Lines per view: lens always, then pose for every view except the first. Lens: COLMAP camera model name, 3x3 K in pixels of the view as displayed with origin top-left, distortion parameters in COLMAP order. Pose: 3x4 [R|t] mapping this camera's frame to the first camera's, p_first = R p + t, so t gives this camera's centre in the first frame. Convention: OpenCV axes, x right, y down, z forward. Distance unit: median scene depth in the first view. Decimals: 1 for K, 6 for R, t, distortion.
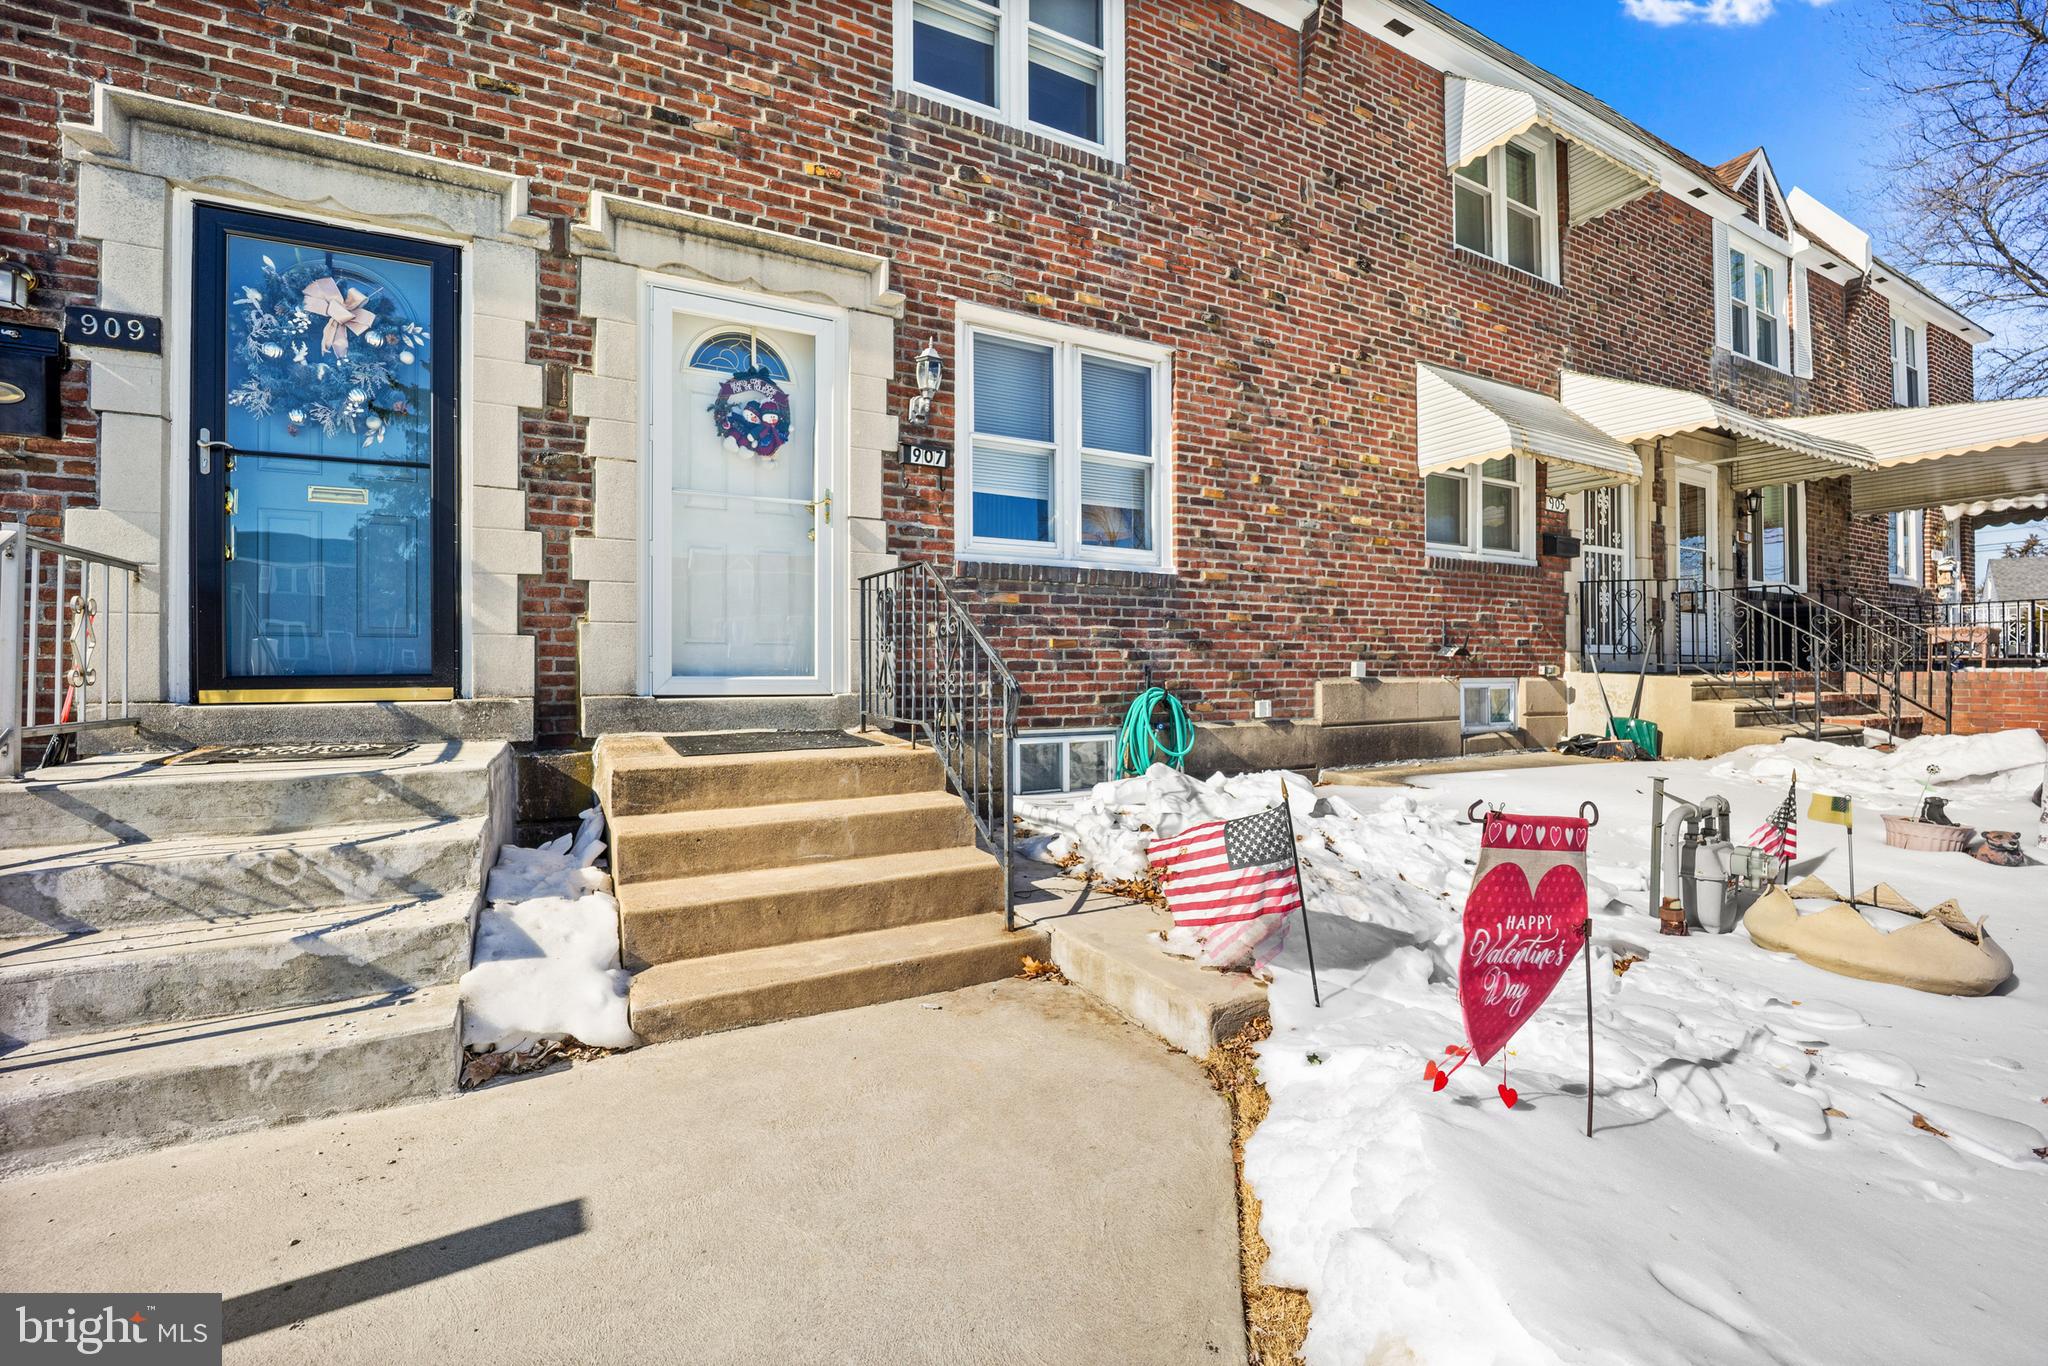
lens RADIAL K [[834.8, 0, 1007.8], [0, 834.8, 672.2], [0, 0, 1]] dist [-0.019616, 0.000059]
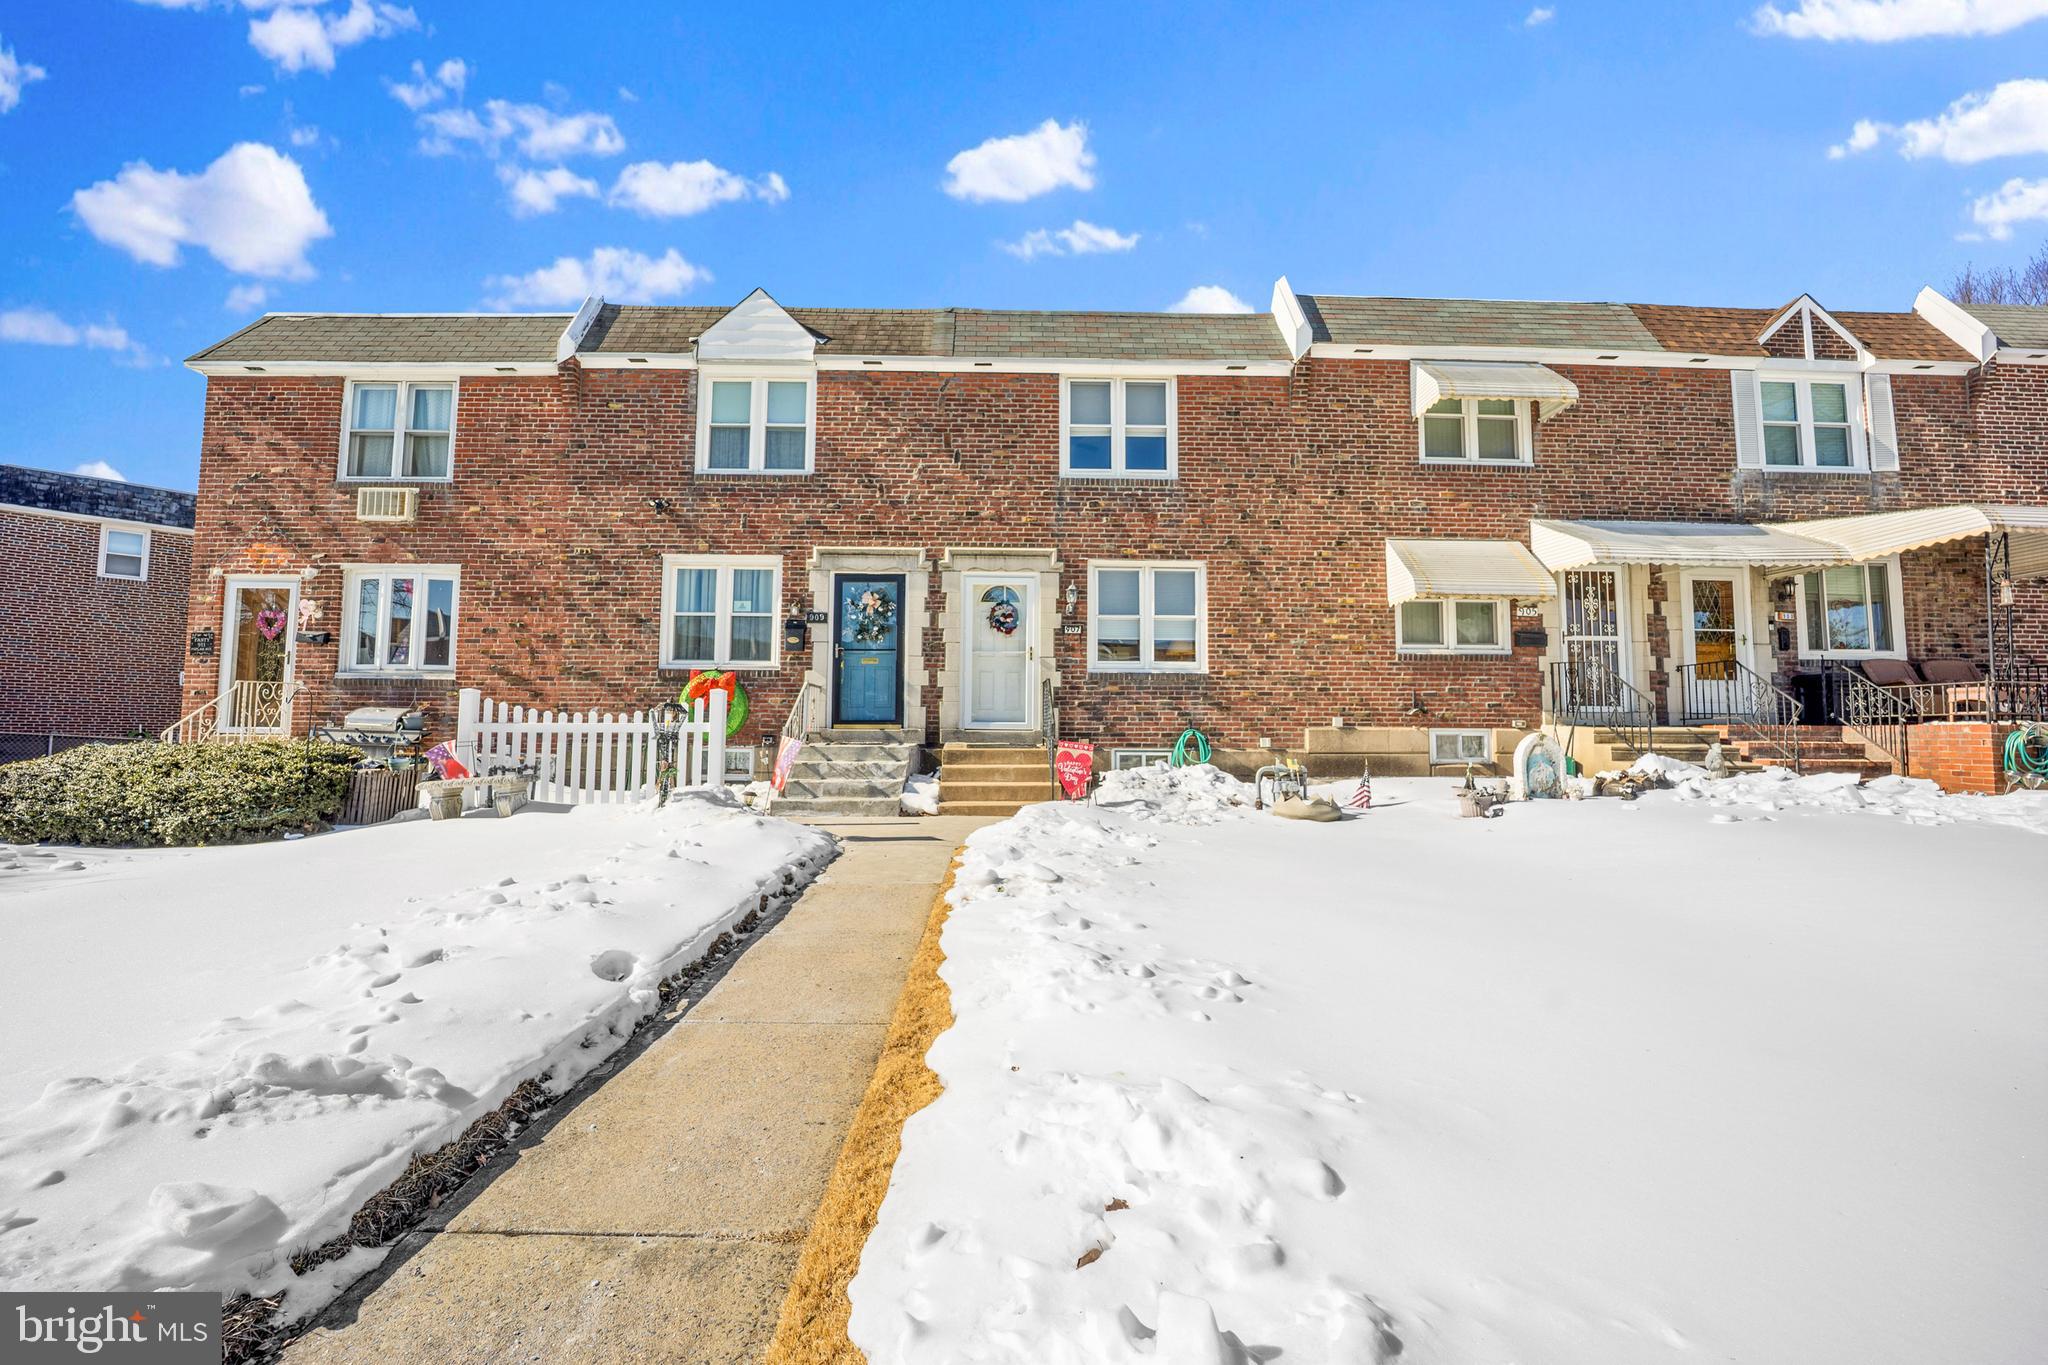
lens RADIAL K [[834.8, 0, 1007.8], [0, 834.8, 671.7], [0, 0, 1]] dist [-0.019616, 0.000059]
pose [[0.892117, -0.026528, -0.451025, 0.805559], [-0.009355, 0.996976, -0.077143, 0.044189], [0.451708, 0.073040, 0.889171, -1.179592]]
